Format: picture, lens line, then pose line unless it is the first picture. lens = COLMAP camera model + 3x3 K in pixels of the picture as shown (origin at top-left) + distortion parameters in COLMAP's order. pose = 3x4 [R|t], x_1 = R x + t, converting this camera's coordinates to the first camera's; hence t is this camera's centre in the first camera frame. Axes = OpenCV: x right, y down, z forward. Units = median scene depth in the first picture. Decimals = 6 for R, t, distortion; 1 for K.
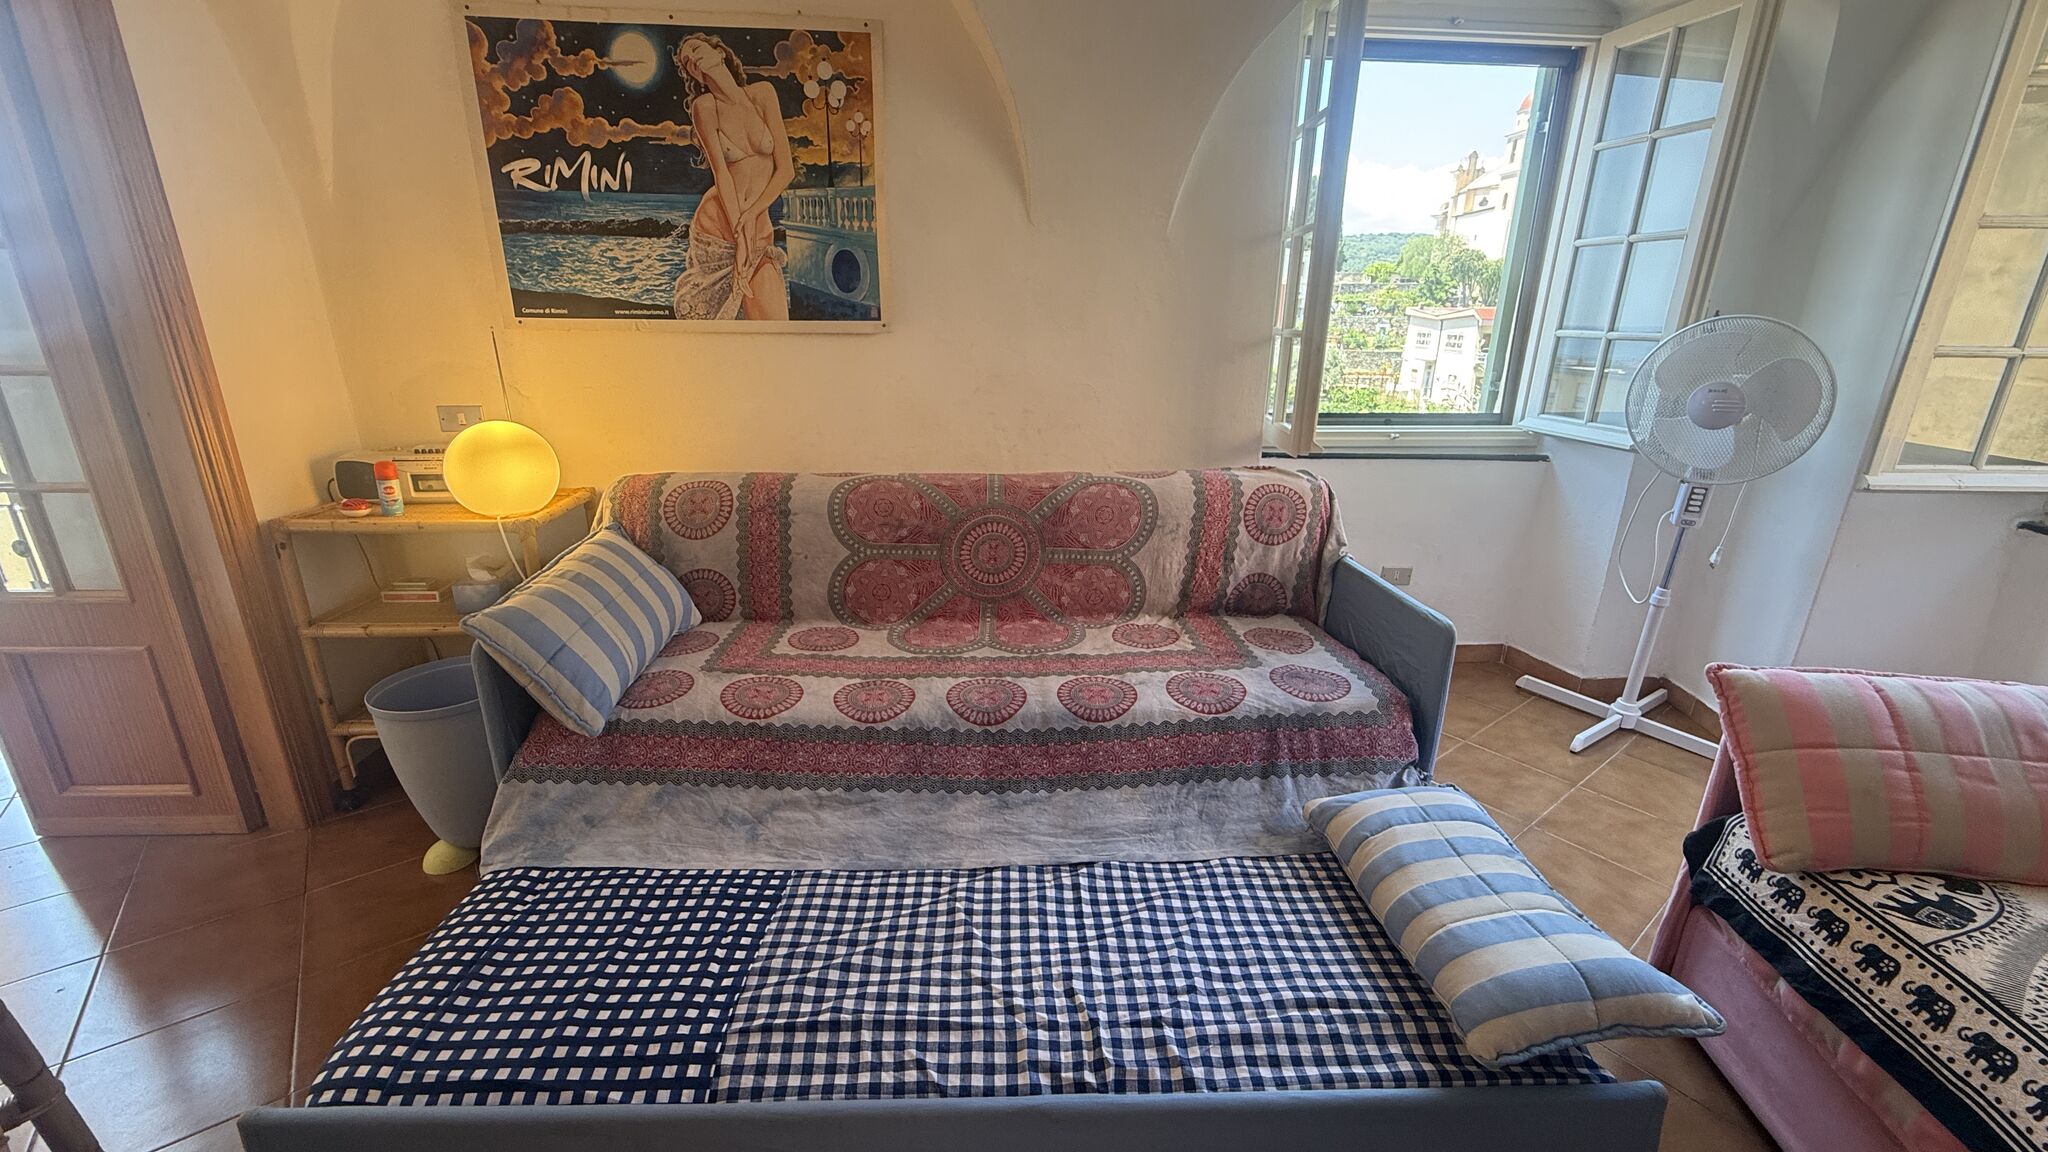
lens RADIAL K [[816.9, 0, 1020.6], [0, 816.9, 576.2], [0, 0, 1]] dist [-0.001578, 0.000222]
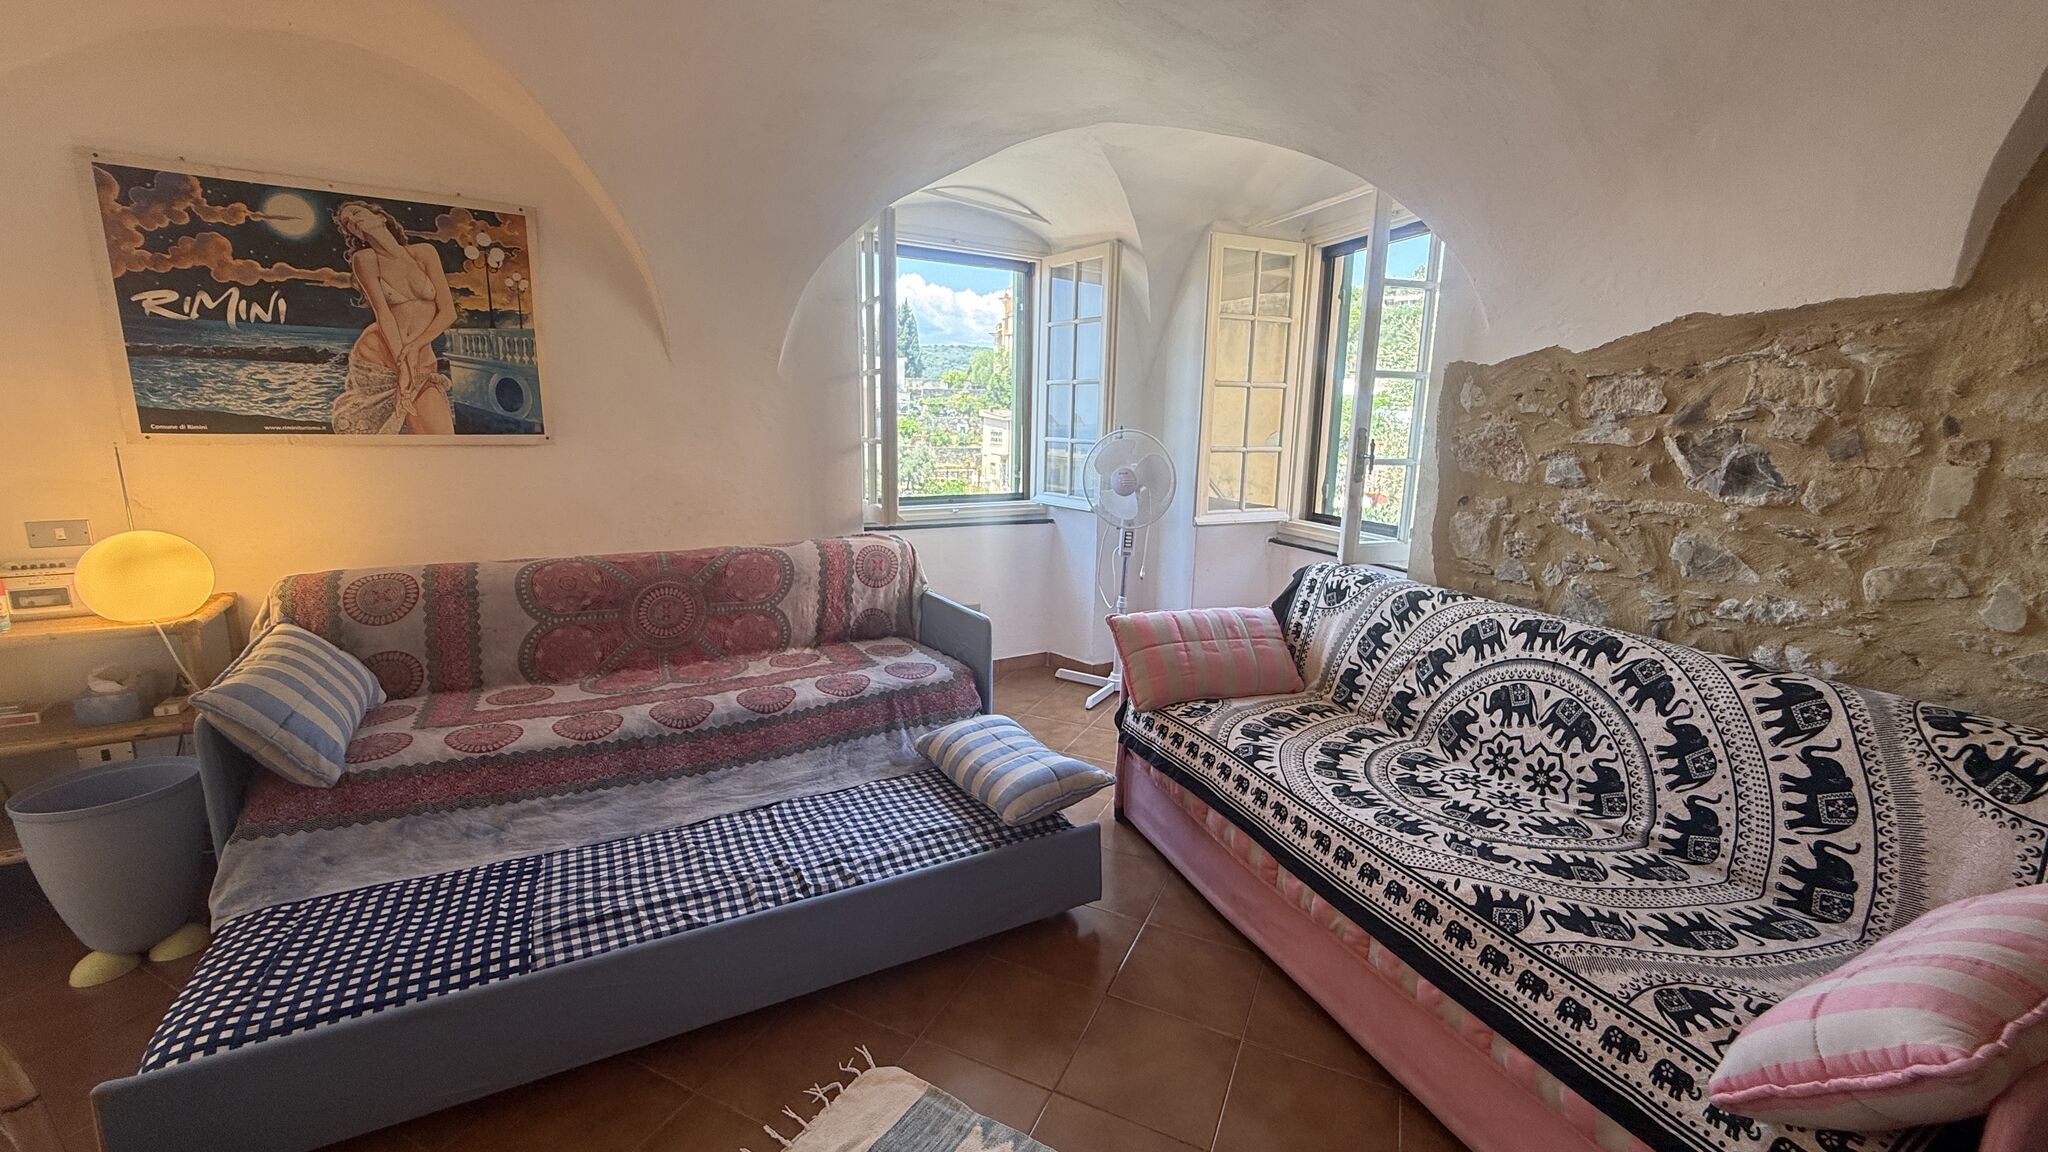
lens RADIAL K [[816.9, 0, 1020.0], [0, 816.9, 577.4], [0, 0, 1]] dist [-0.001578, 0.000222]
pose [[0.892069, -0.081740, 0.444445, -0.105370], [0.131421, 0.987922, -0.082088, 0.097797], [-0.432367, 0.131638, 0.892037, -0.392701]]
